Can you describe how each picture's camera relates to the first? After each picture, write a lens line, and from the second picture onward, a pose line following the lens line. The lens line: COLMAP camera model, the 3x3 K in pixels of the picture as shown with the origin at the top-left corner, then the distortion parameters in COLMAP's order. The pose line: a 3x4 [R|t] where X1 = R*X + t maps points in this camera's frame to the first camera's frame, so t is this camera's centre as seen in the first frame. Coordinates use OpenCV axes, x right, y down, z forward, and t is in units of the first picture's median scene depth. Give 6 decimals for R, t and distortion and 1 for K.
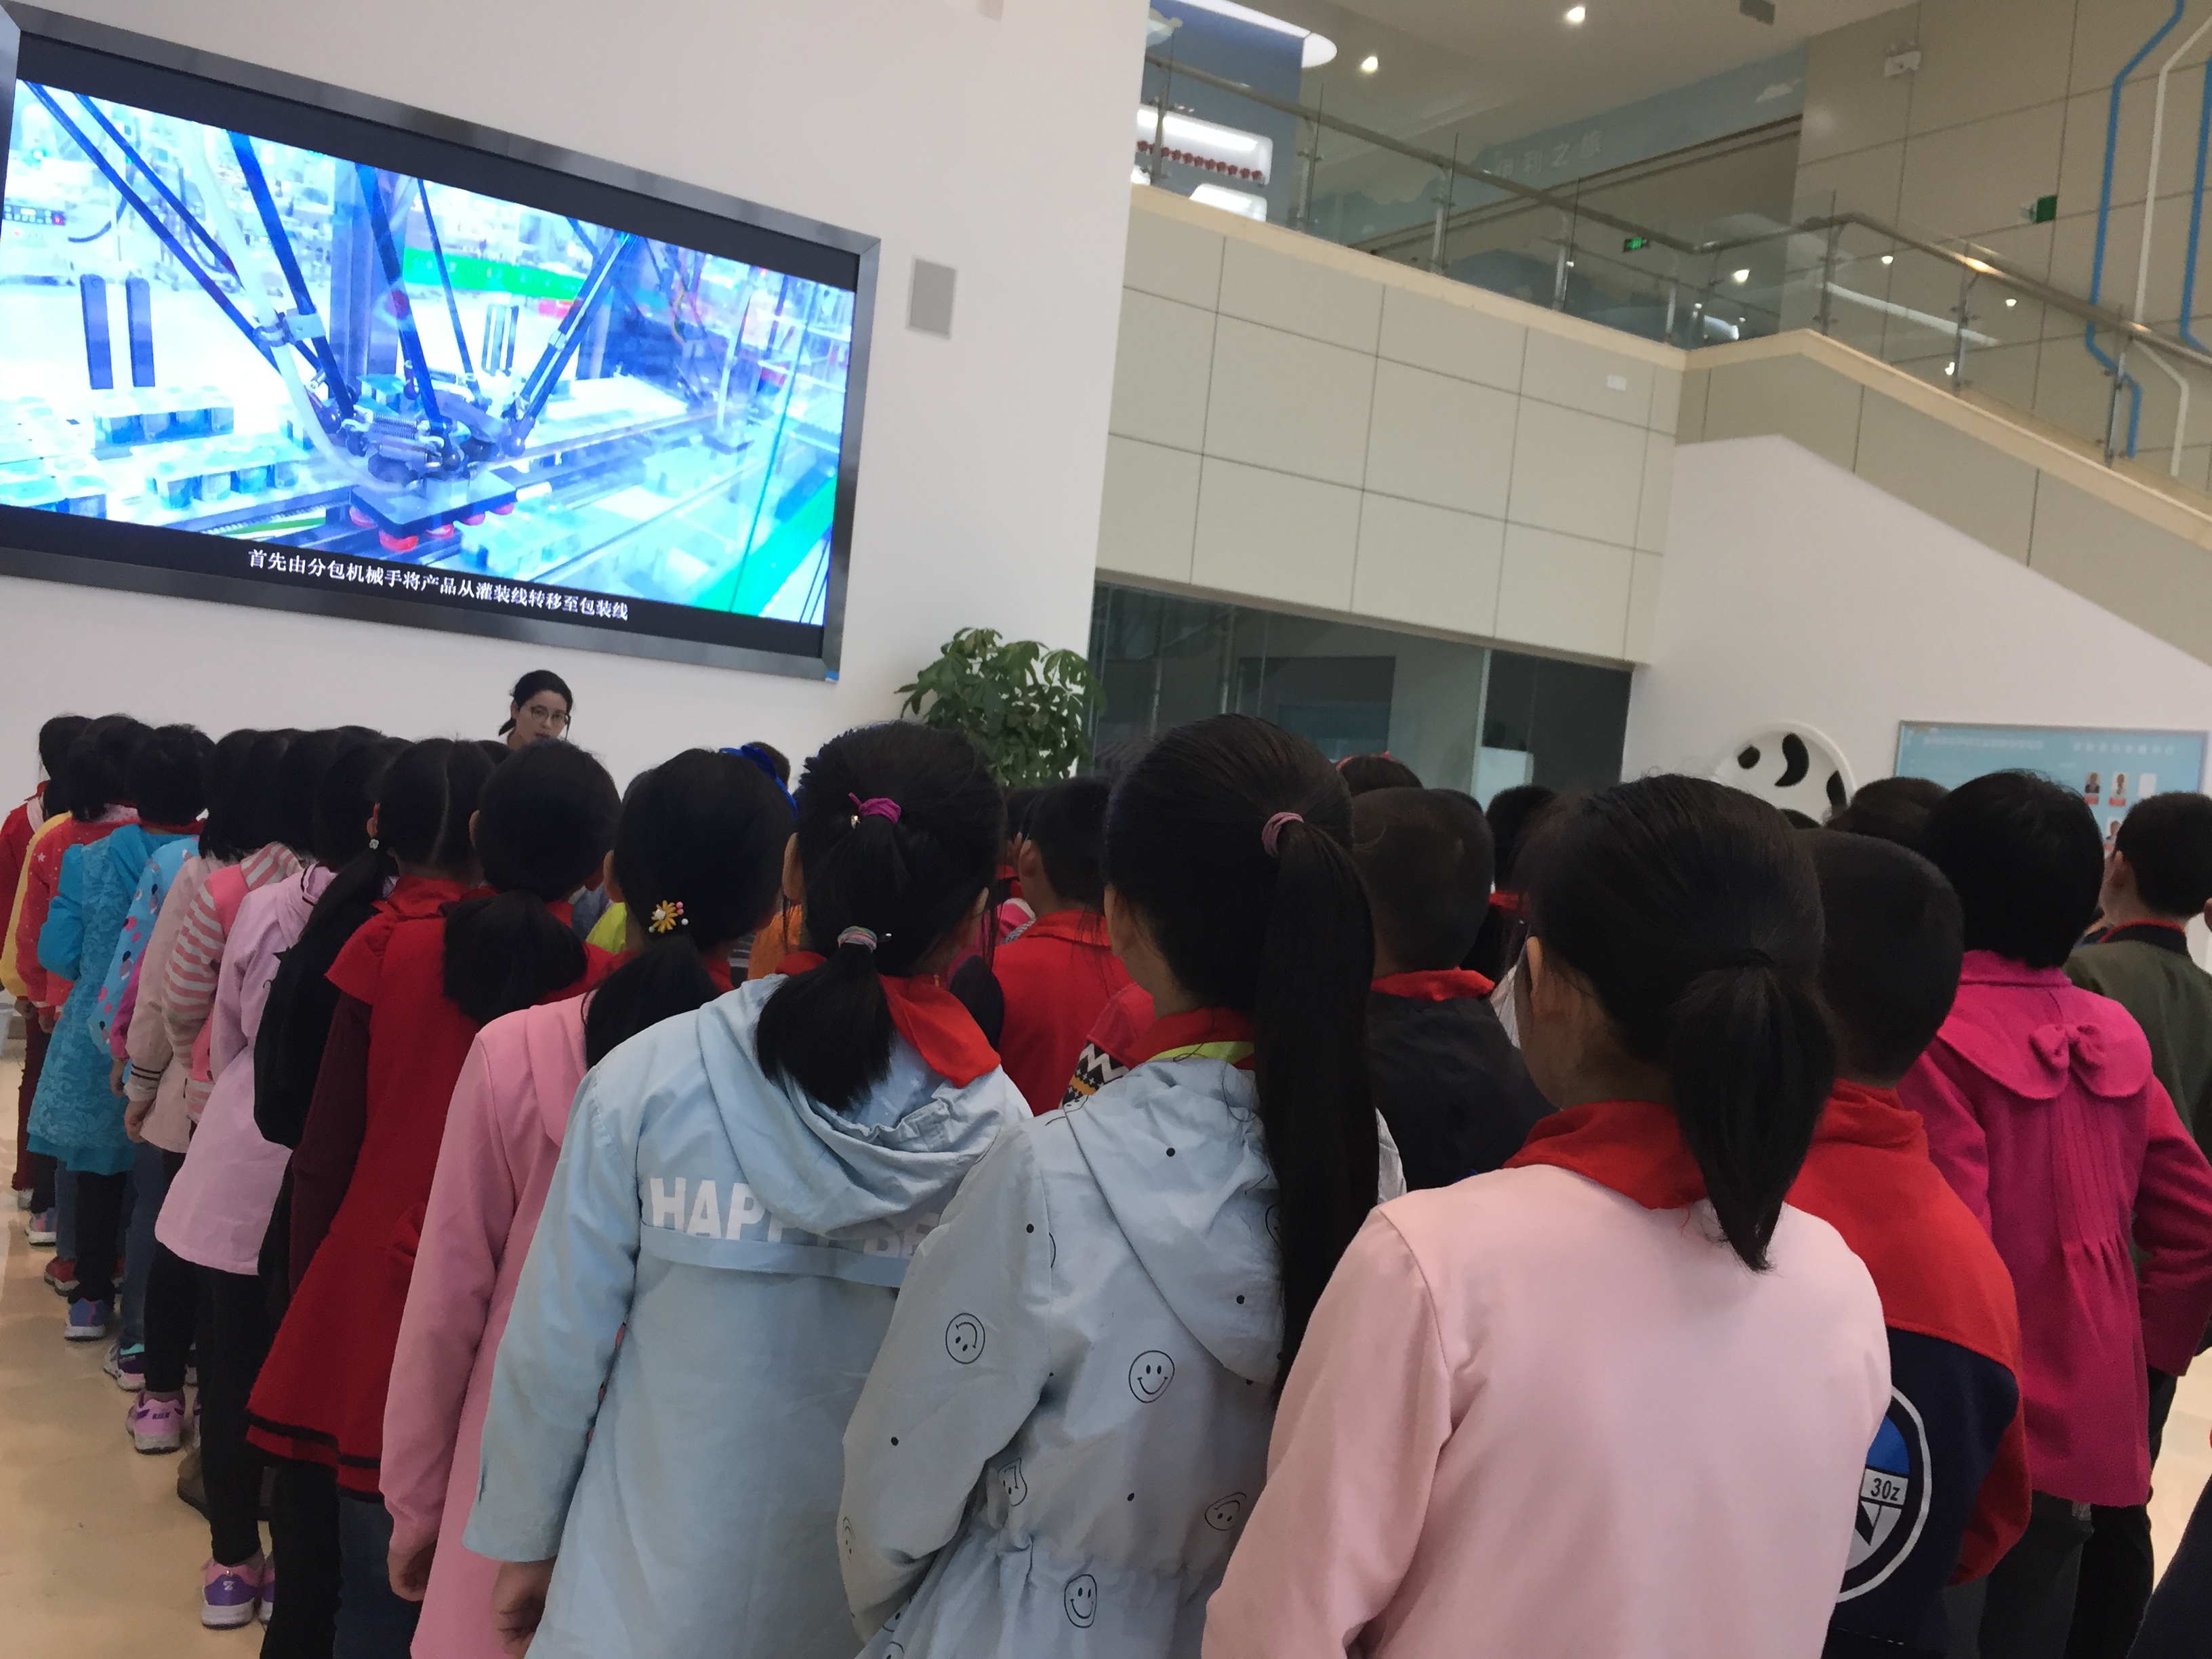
lens RADIAL K [[1898.0, 0, 1106.0], [0, 1898.0, 829.5], [0, 0, 1]] dist [0.109364, -0.132136]
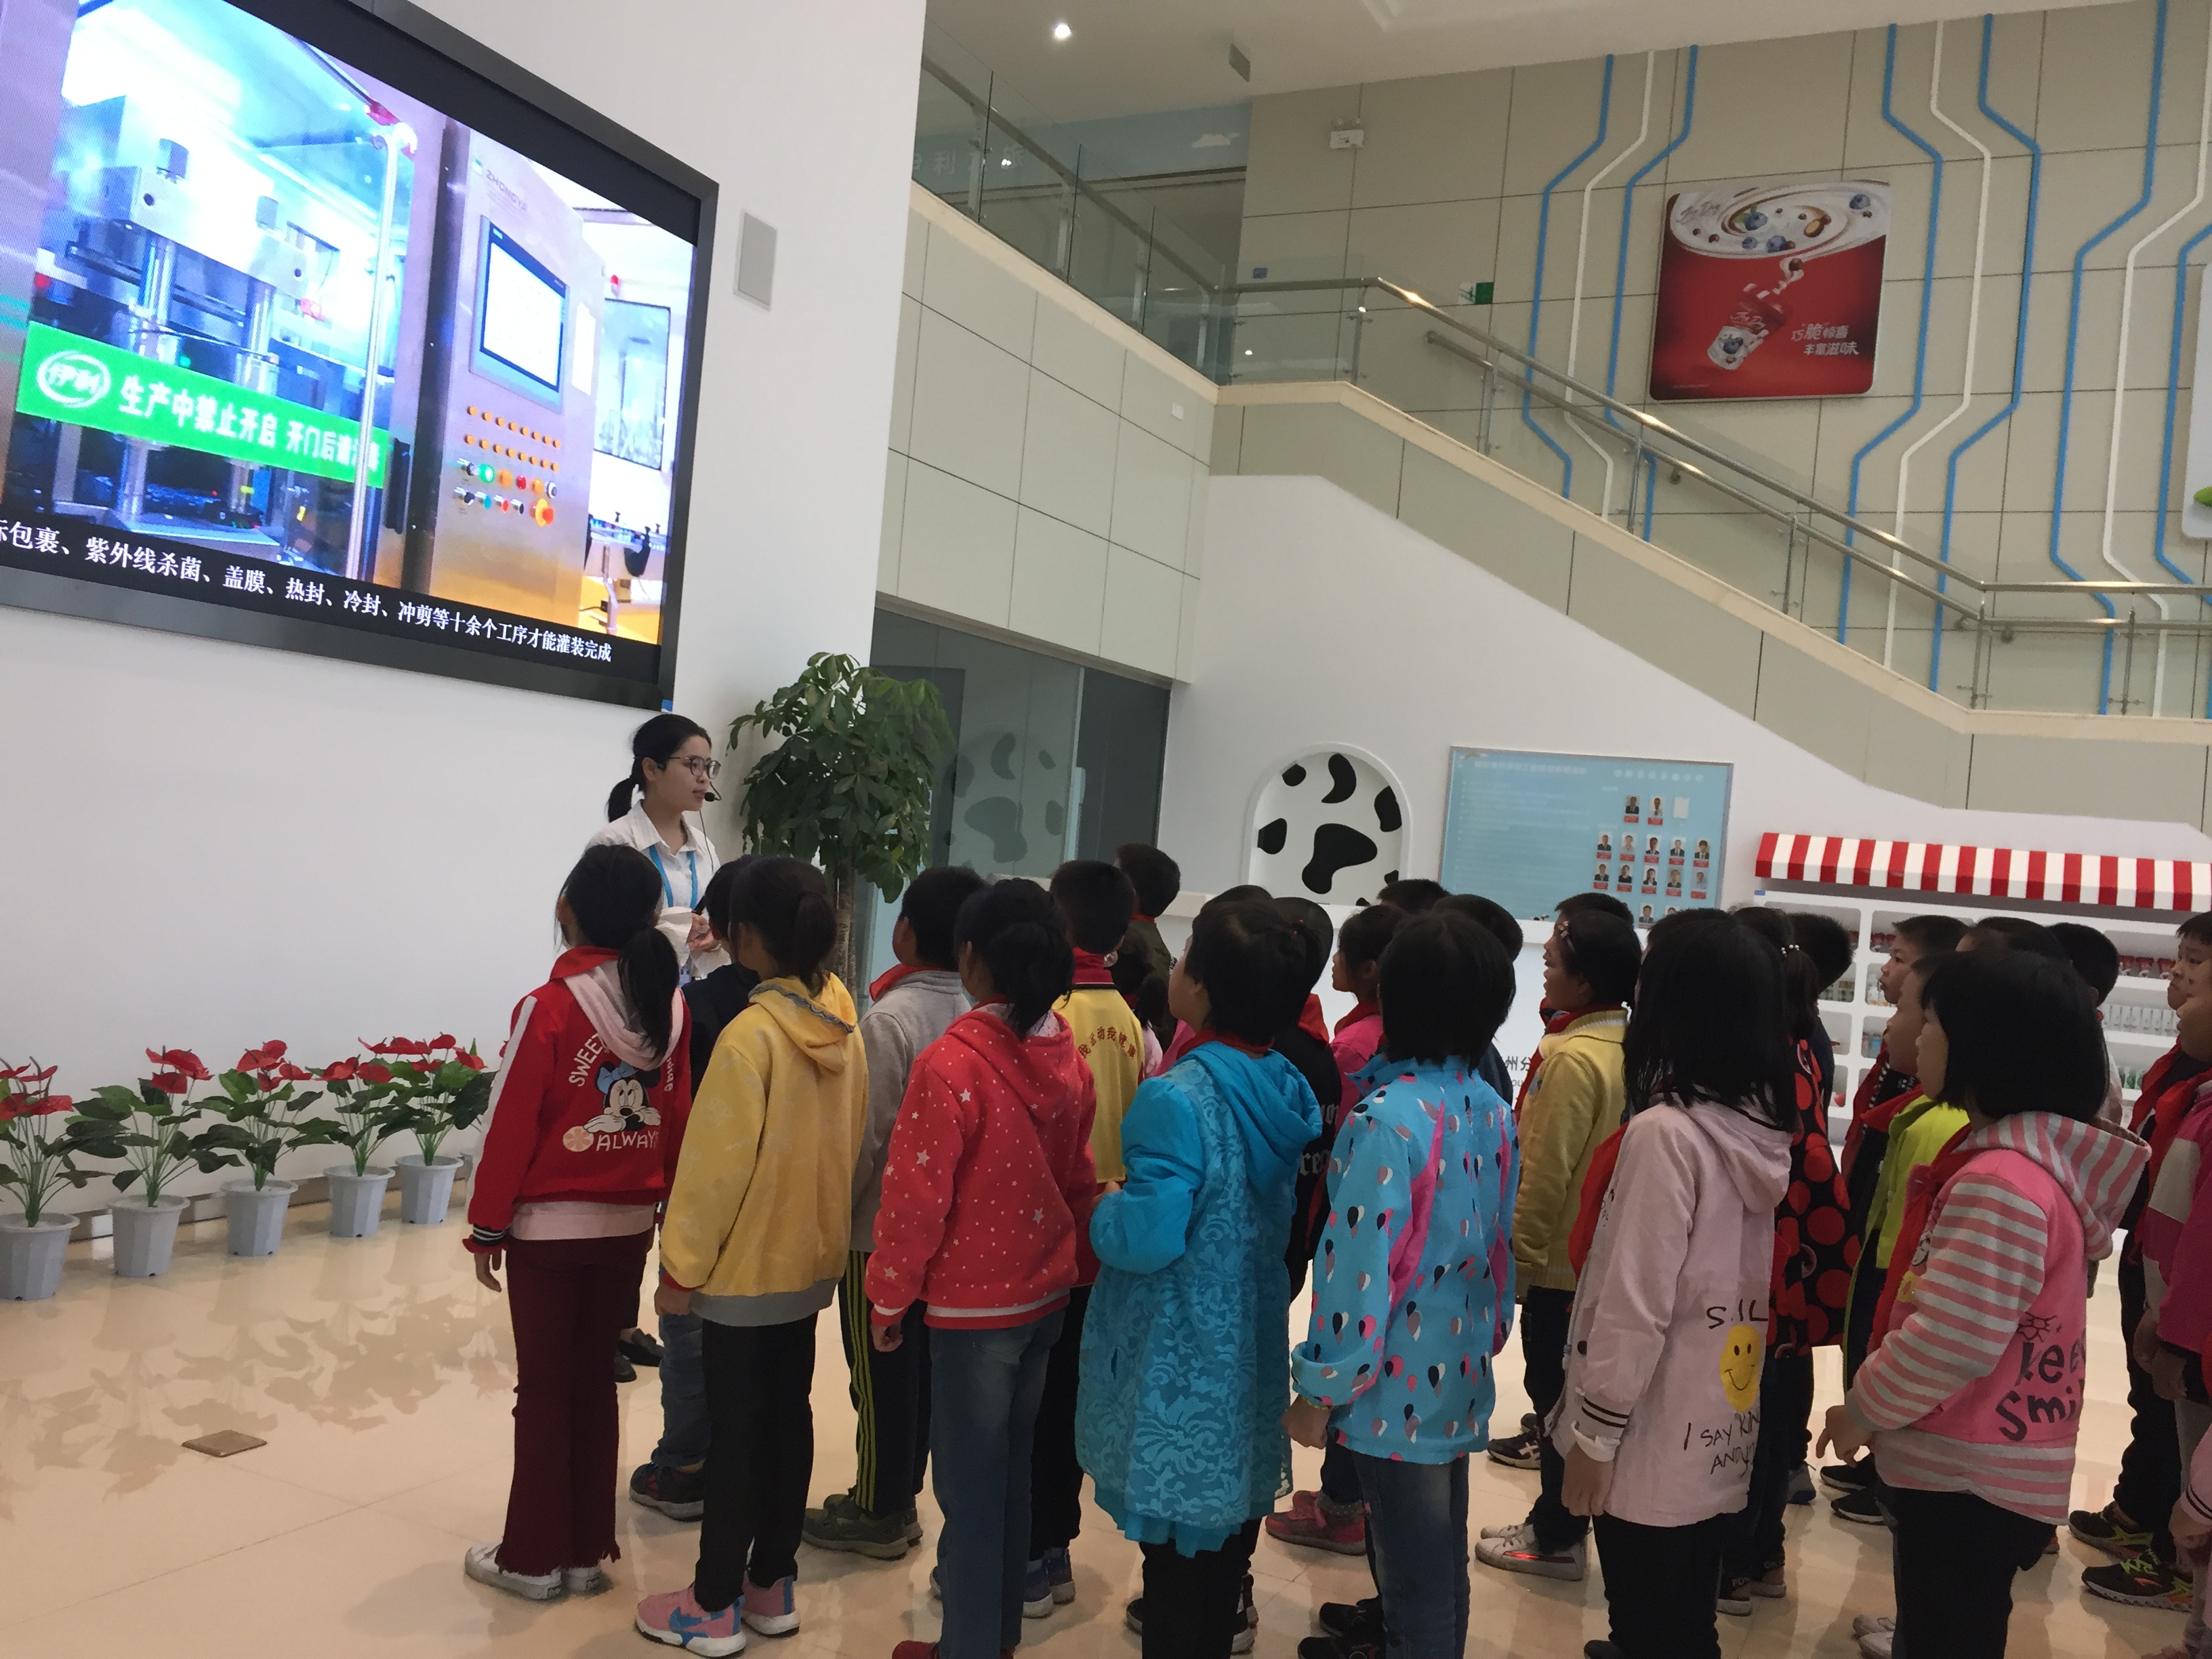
lens RADIAL K [[1898.0, 0, 1106.0], [0, 1898.0, 829.5], [0, 0, 1]] dist [0.109364, -0.132136]
pose [[0.864535, -0.018913, 0.502217, -0.293796], [0.009535, 0.999729, 0.021235, -0.031015], [-0.502482, -0.013570, 0.864481, 0.134483]]
